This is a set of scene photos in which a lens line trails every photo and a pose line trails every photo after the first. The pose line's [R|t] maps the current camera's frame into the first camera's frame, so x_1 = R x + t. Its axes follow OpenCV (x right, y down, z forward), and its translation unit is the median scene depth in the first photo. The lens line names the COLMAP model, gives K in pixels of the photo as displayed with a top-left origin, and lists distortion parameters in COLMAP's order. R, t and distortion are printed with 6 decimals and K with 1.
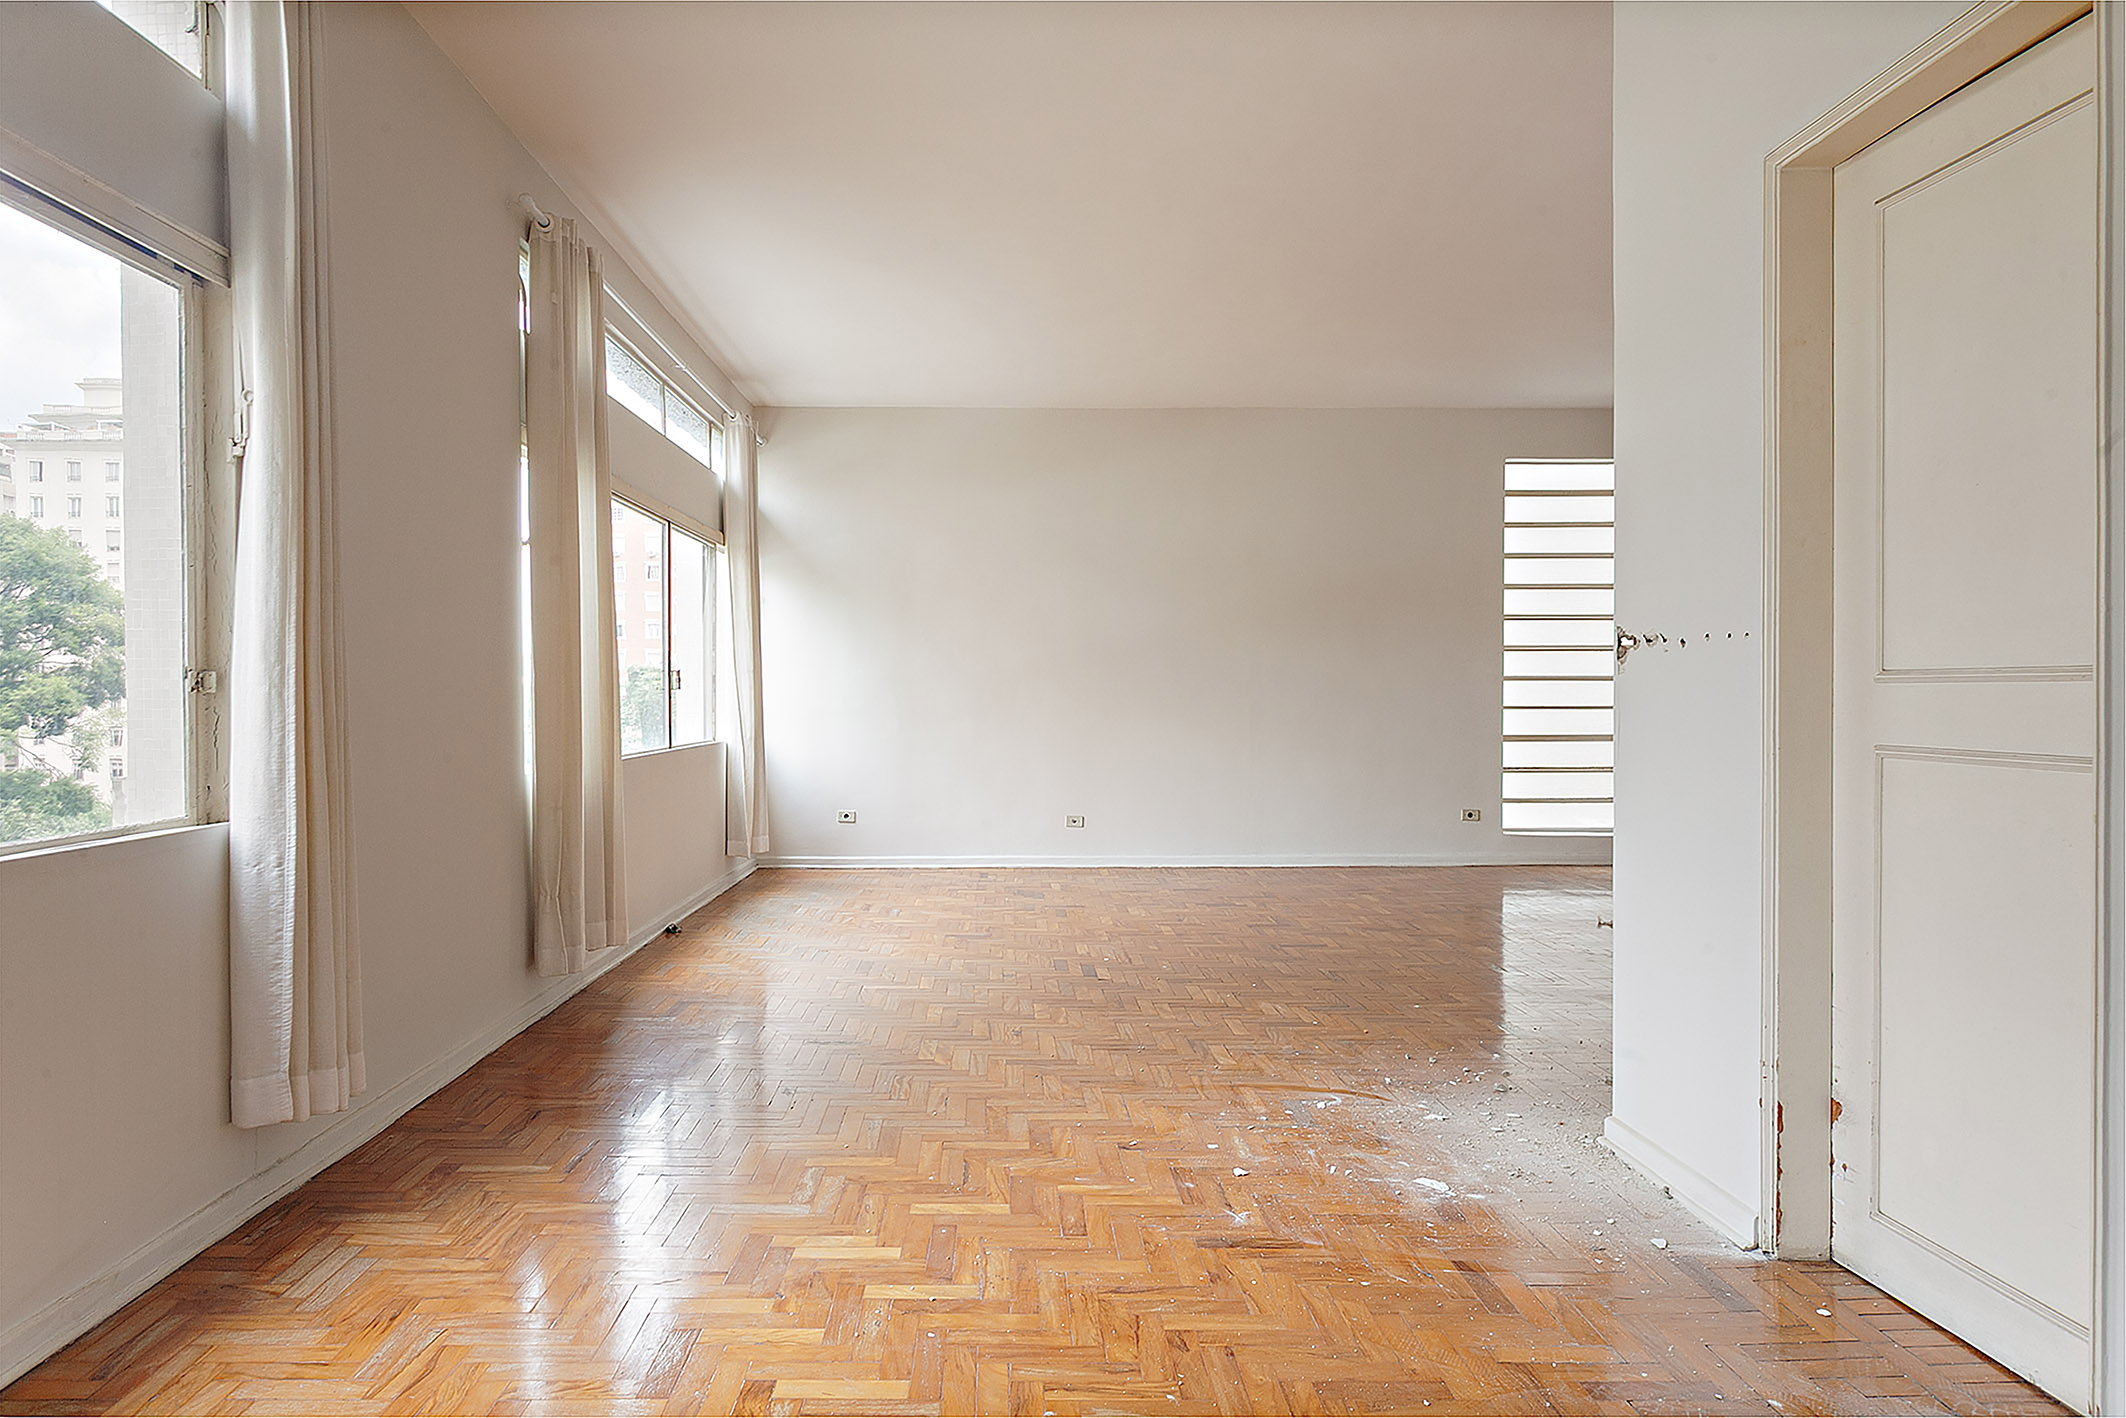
lens RADIAL K [[1342.6, 0, 1063.0], [0, 1342.6, 709.0], [0, 0, 1]] dist [-0.004329, 0.015899]
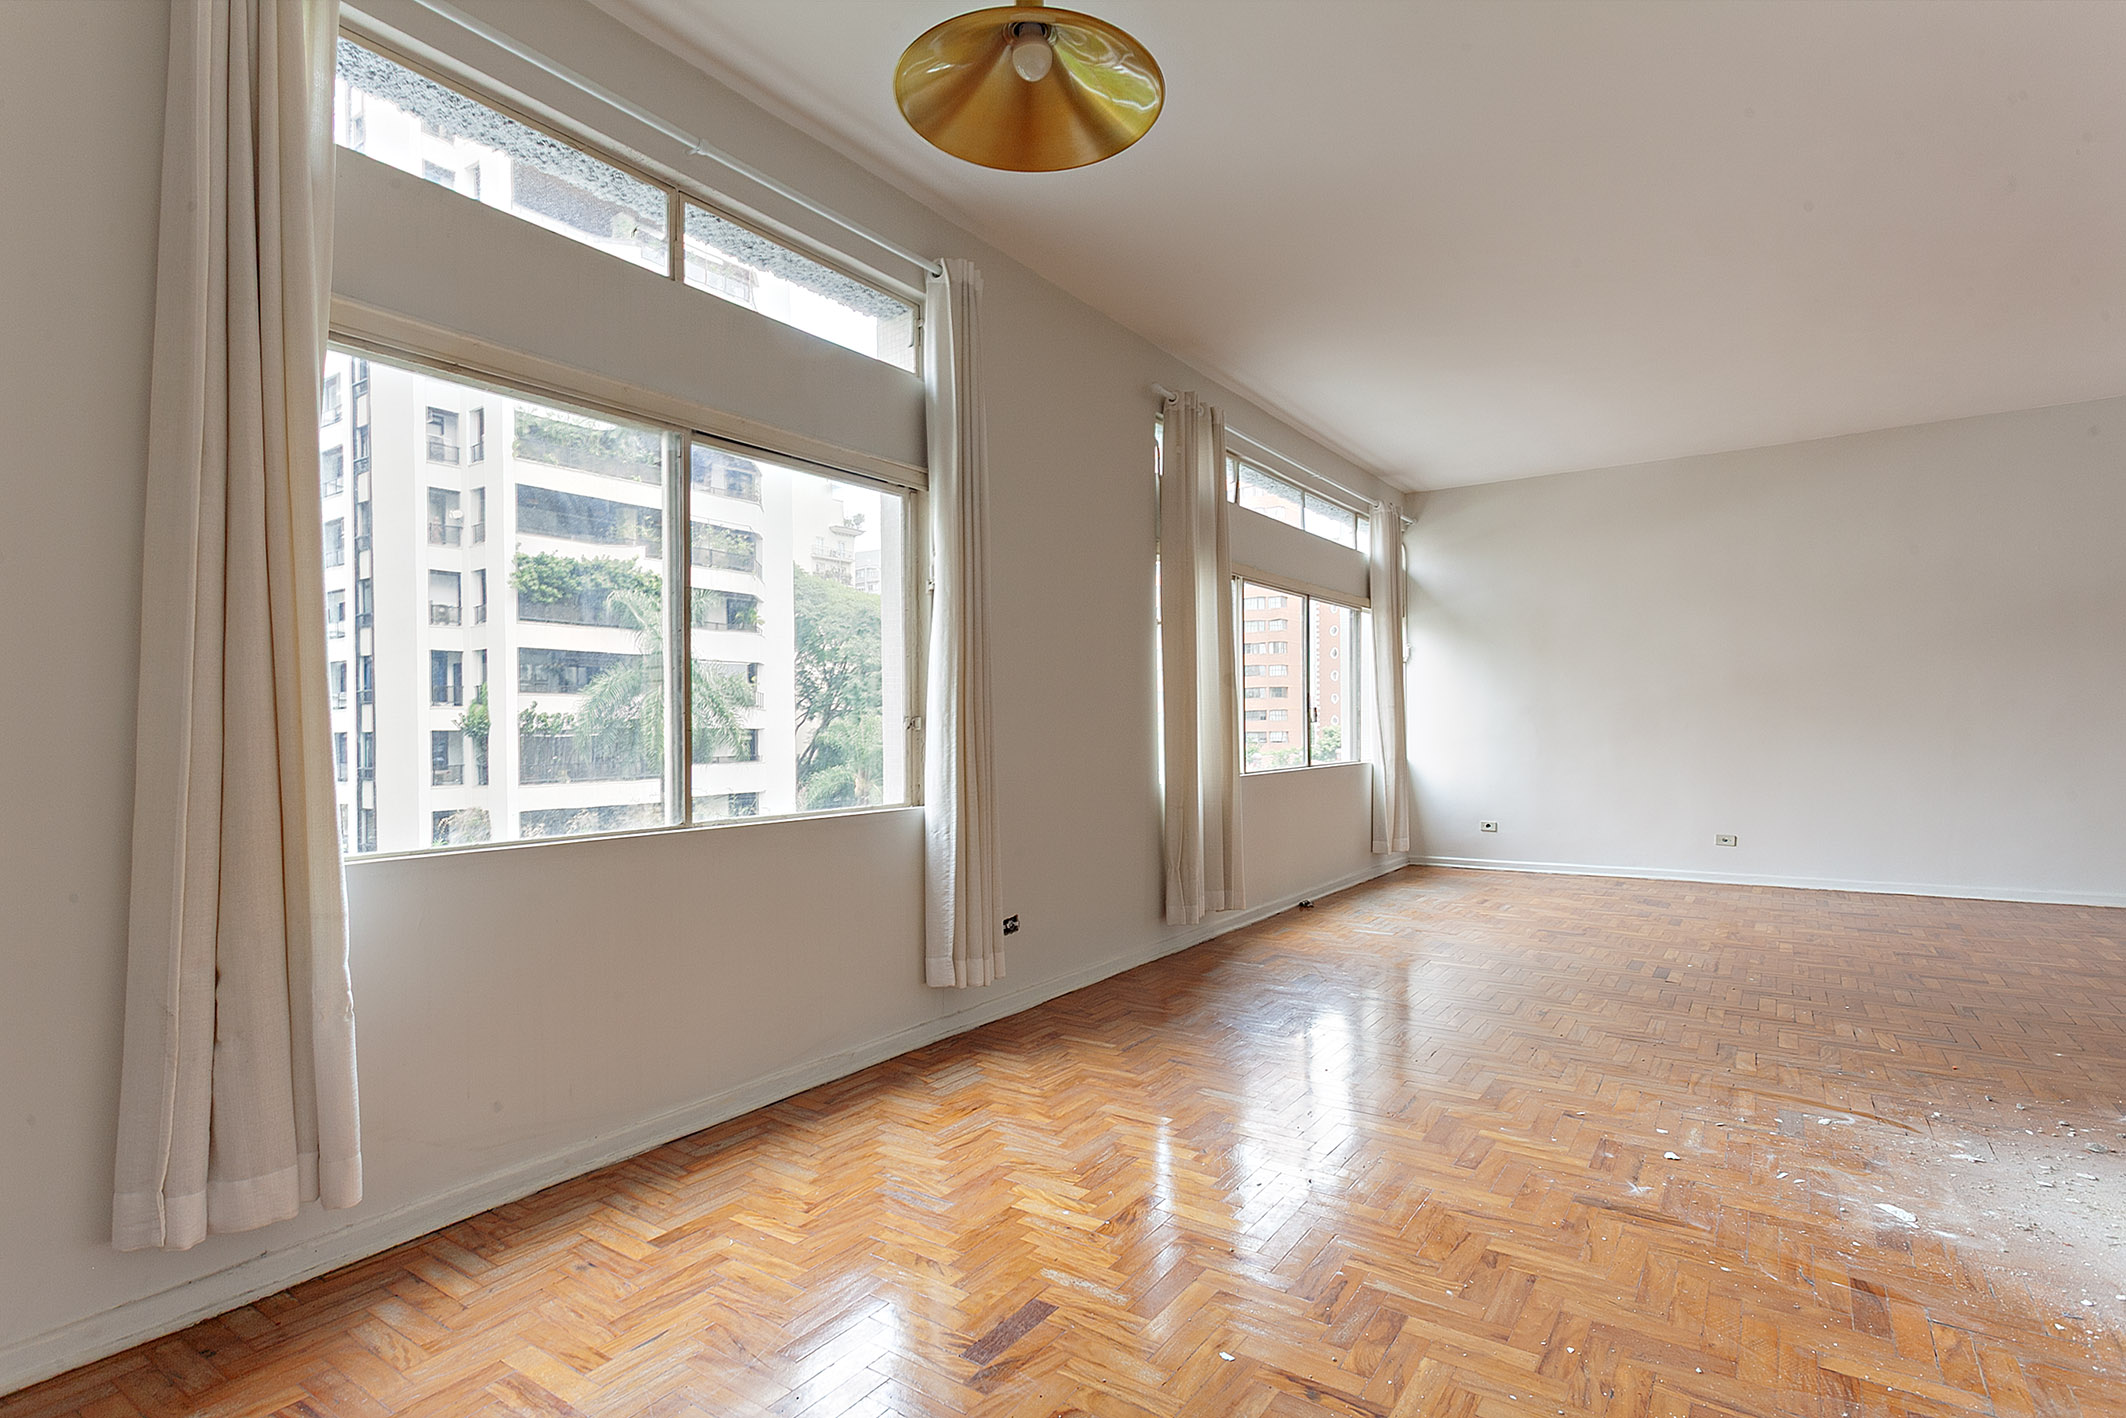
lens RADIAL K [[1085.7, 0, 1063.9], [0, 1085.7, 728.3], [0, 0, 1]] dist [0.000874, 0.012295]
pose [[0.816374, -0.011175, -0.577415, 0.213186], [0.006691, 0.999929, -0.009892, 0.000572], [0.577484, 0.004212, 0.816391, -0.013904]]
